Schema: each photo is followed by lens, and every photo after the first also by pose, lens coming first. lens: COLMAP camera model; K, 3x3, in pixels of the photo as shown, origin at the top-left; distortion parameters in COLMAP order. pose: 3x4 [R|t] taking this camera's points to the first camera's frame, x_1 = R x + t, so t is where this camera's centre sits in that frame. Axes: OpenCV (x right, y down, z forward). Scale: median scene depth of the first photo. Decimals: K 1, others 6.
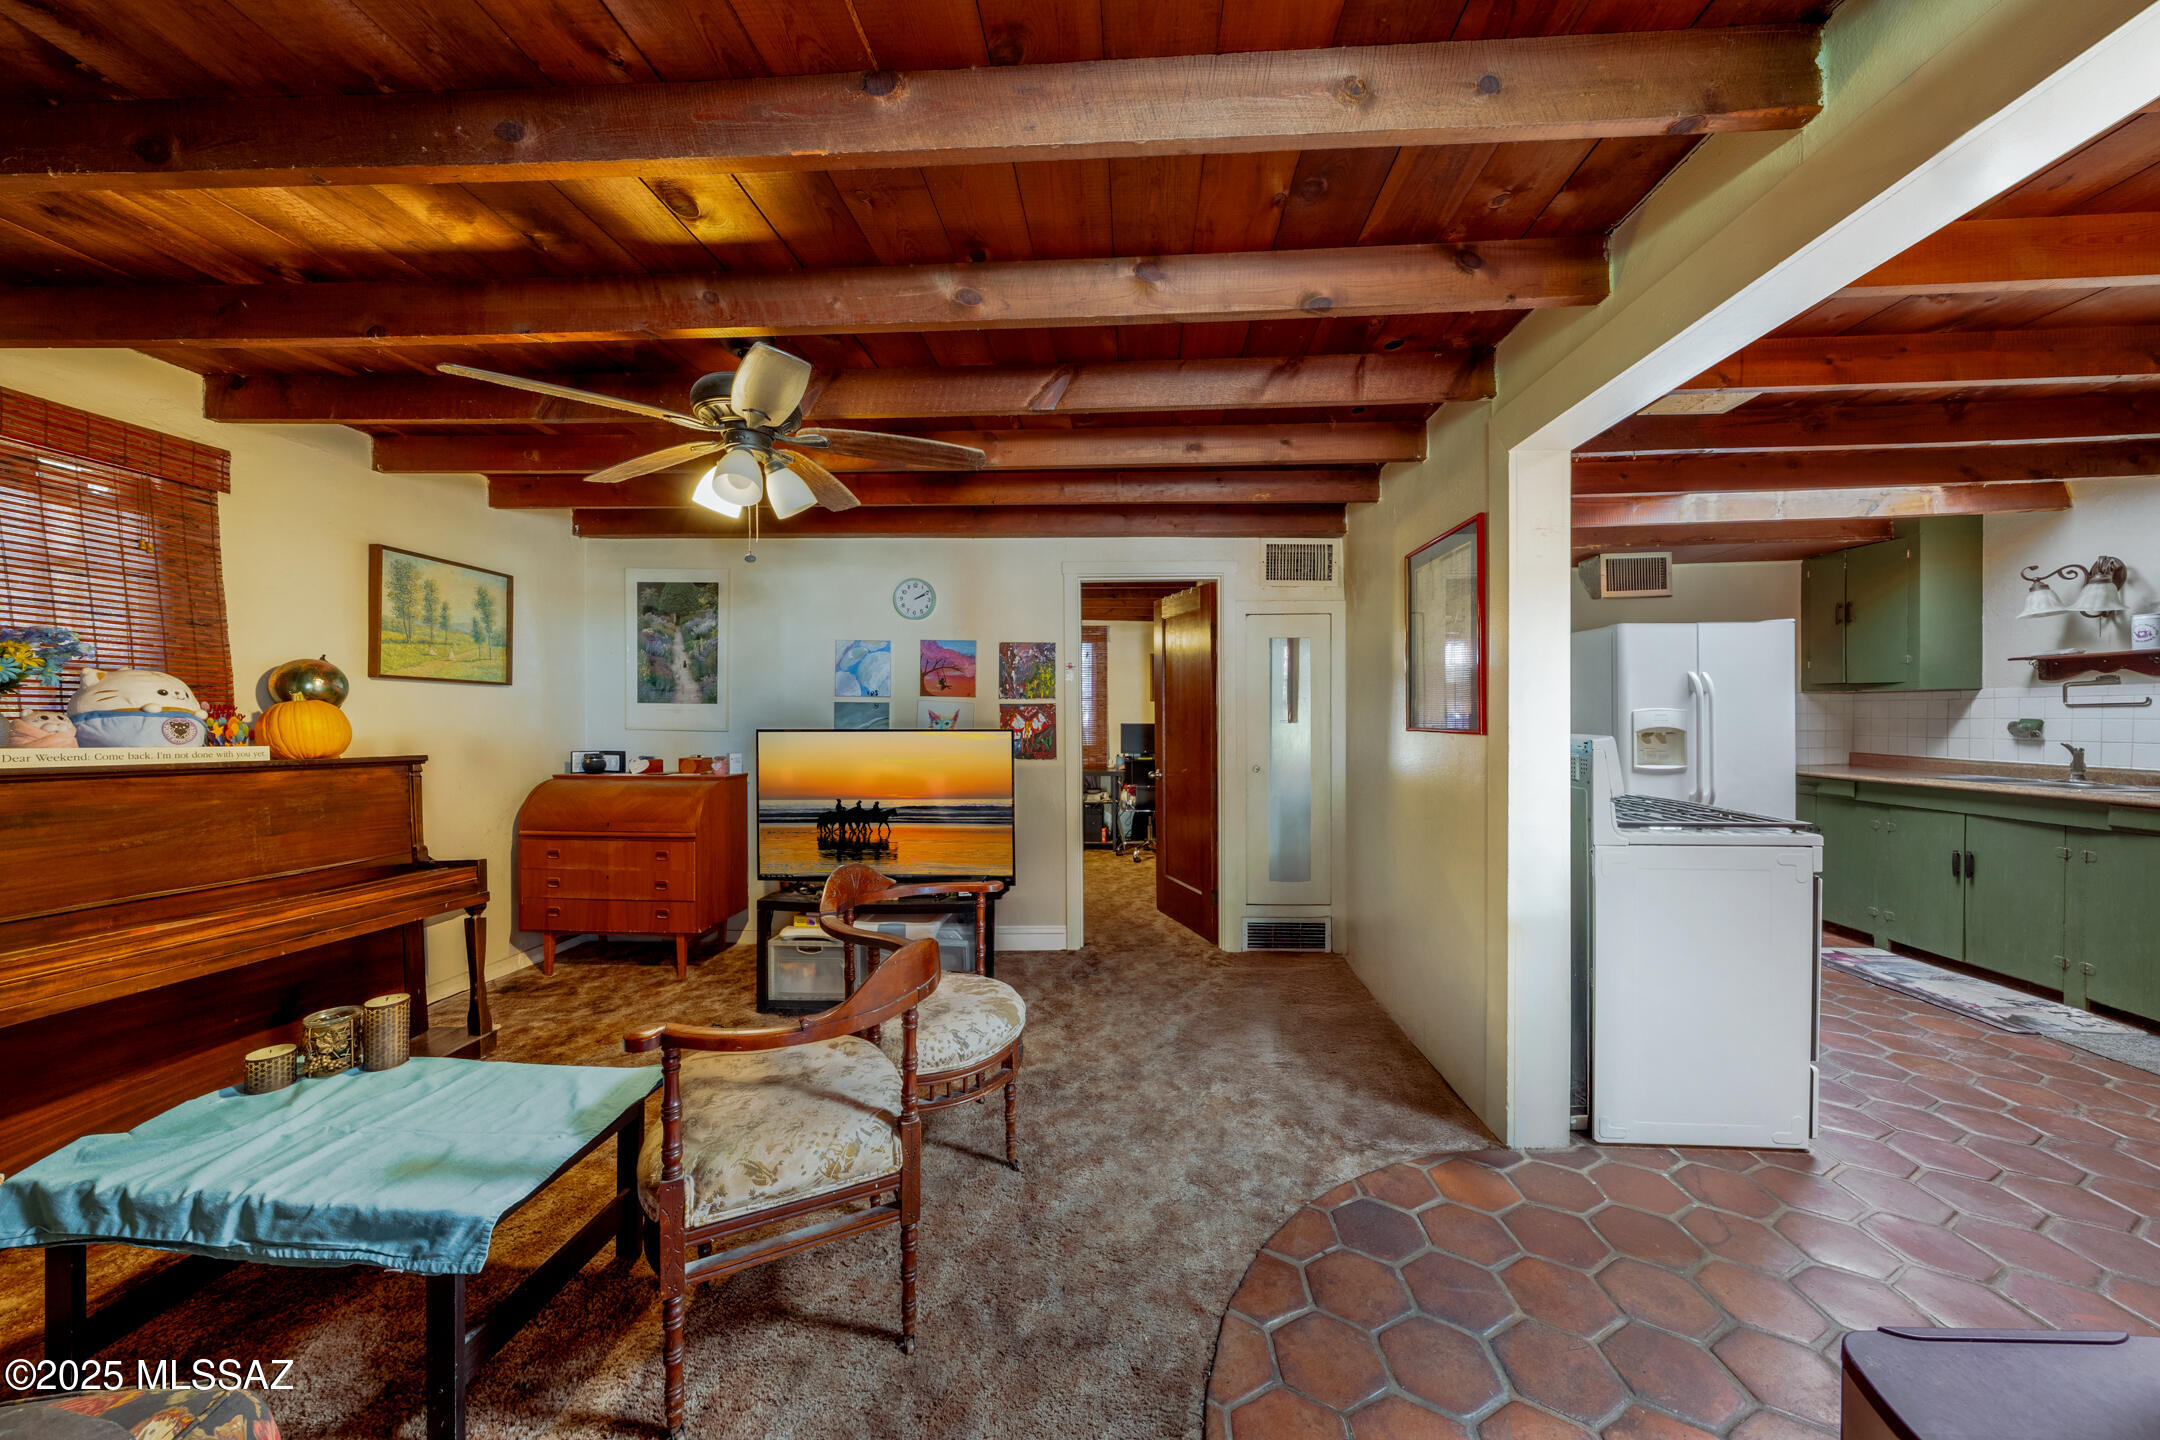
lens RADIAL K [[725.1, 0, 1084.2], [0, 725.1, 730.7], [0, 0, 1]] dist [0.013998, -0.000308]
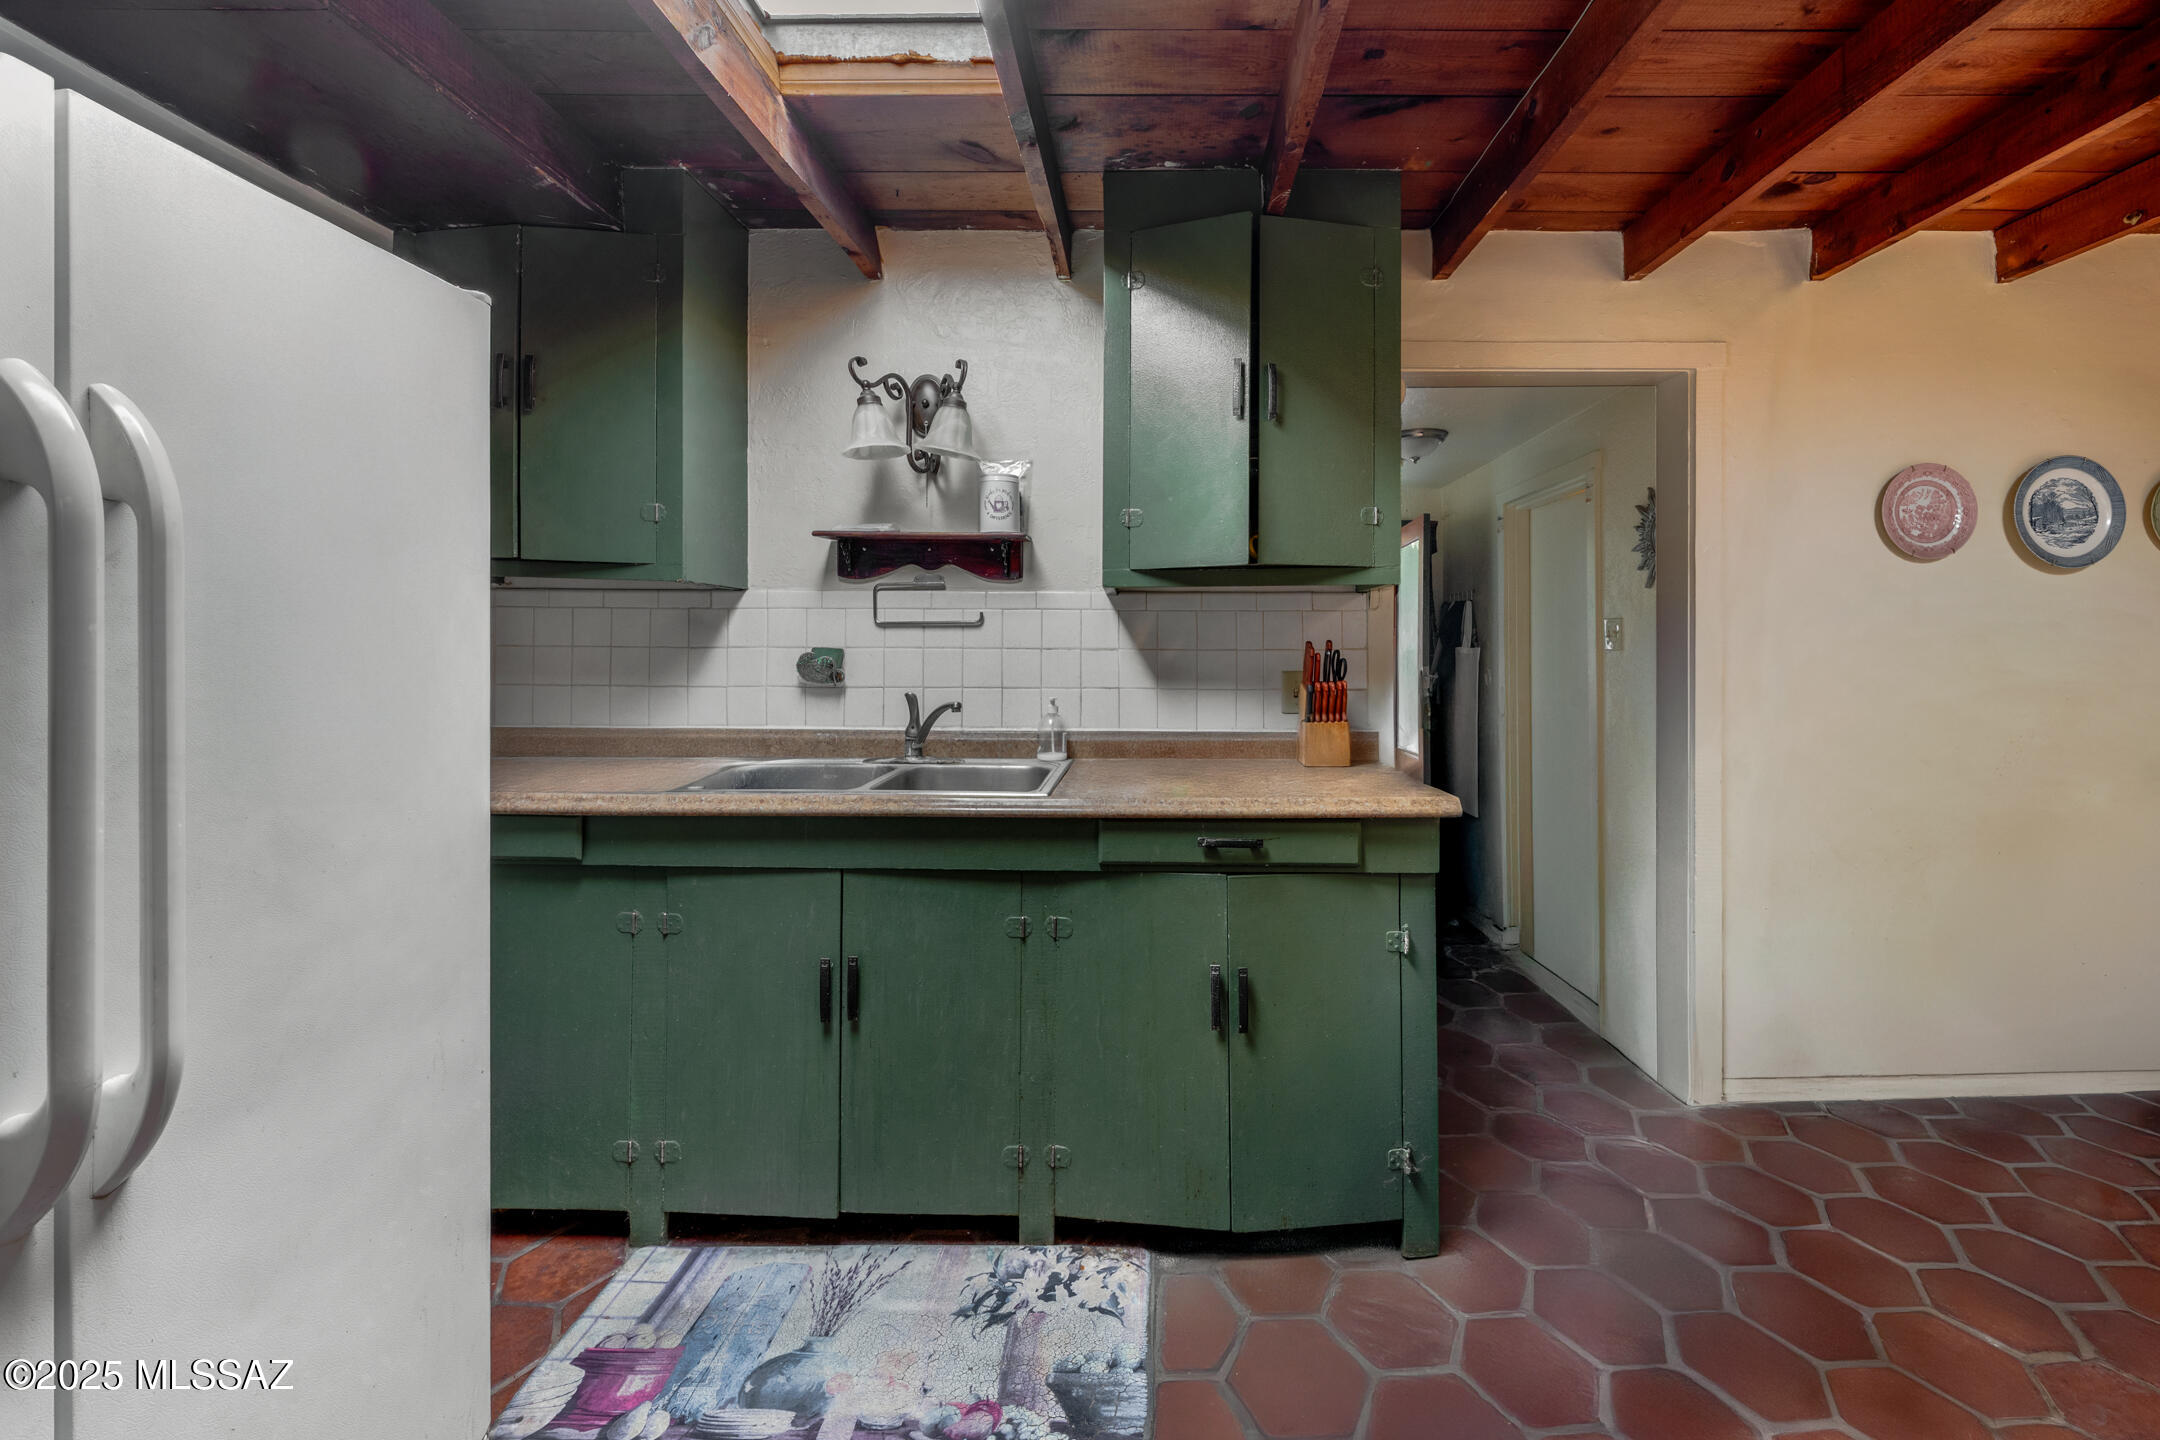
lens RADIAL K [[813.9, 0, 1162.3], [0, 813.9, 622.1], [0, 0, 1]] dist [0.000213, -0.000182]
pose [[-0.066258, 0.017321, 0.997652, 0.686050], [0.020852, 0.999655, -0.015970, -0.020504], [-0.997585, 0.019745, -0.066596, 0.820707]]
